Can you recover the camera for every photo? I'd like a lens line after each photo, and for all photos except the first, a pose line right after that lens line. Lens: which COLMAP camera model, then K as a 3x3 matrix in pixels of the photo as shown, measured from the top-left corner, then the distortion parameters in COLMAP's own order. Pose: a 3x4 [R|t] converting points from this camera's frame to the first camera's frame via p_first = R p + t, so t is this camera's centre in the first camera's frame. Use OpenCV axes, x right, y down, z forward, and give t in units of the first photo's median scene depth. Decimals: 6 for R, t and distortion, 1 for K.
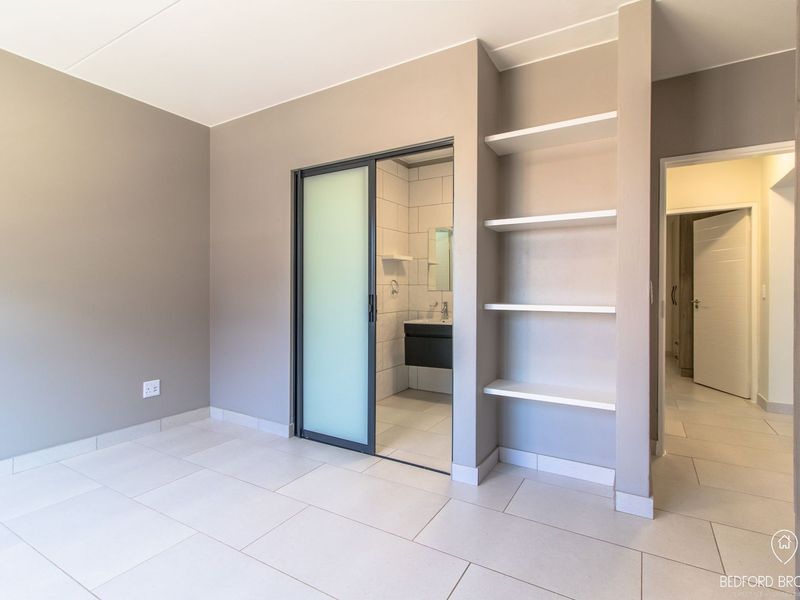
lens RADIAL K [[410.8, 0, 397.7], [0, 410.8, 303.5], [0, 0, 1]] dist [0.006094, 0.001951]
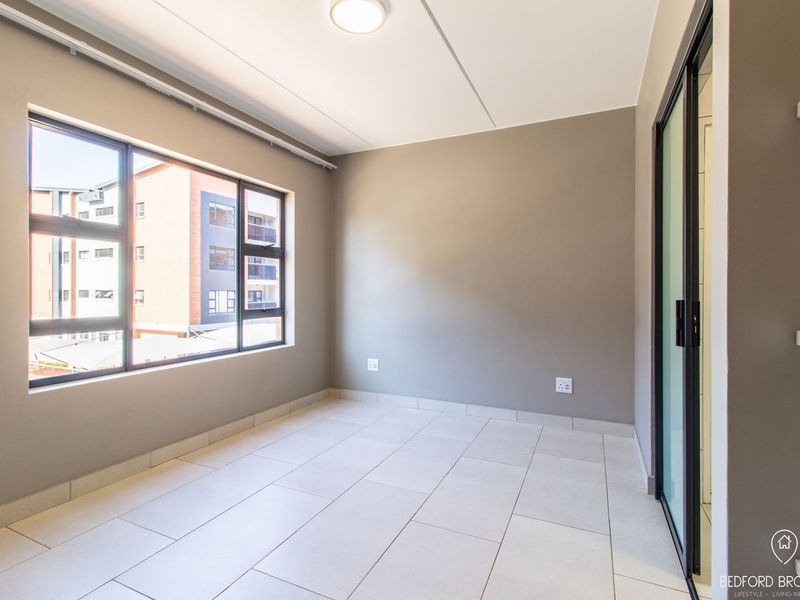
lens RADIAL K [[410.8, 0, 398.6], [0, 410.8, 295.6], [0, 0, 1]] dist [0.006094, 0.001951]
pose [[0.091830, 0.010742, -0.995717, 2.047351], [-0.022897, 0.999700, 0.008674, -0.126776], [0.995511, 0.022003, 0.092049, 2.255202]]
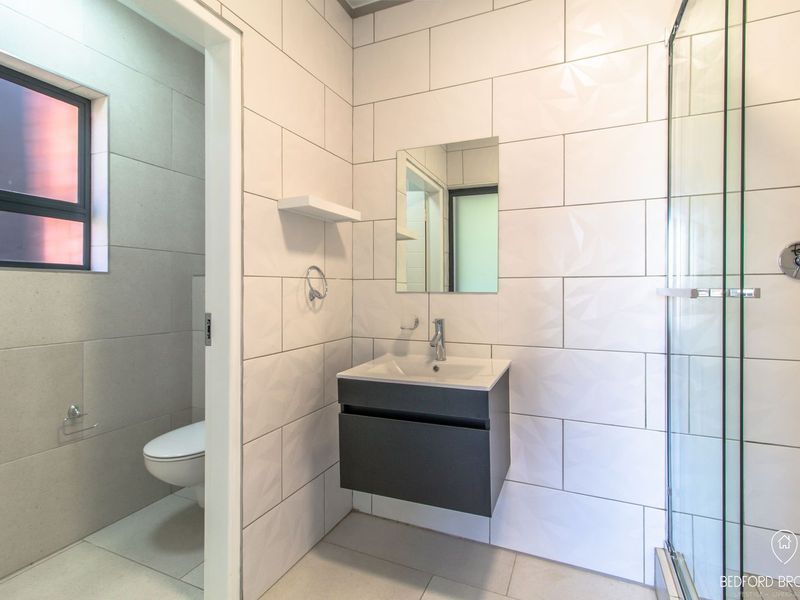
lens RADIAL K [[410.8, 0, 401.0], [0, 410.8, 294.8], [0, 0, 1]] dist [0.006094, 0.001951]
pose [[0.992800, 0.003216, 0.119744, 0.026395], [-0.000493, 0.999741, -0.022767, -0.019352], [-0.119786, 0.022544, 0.992544, 0.575252]]
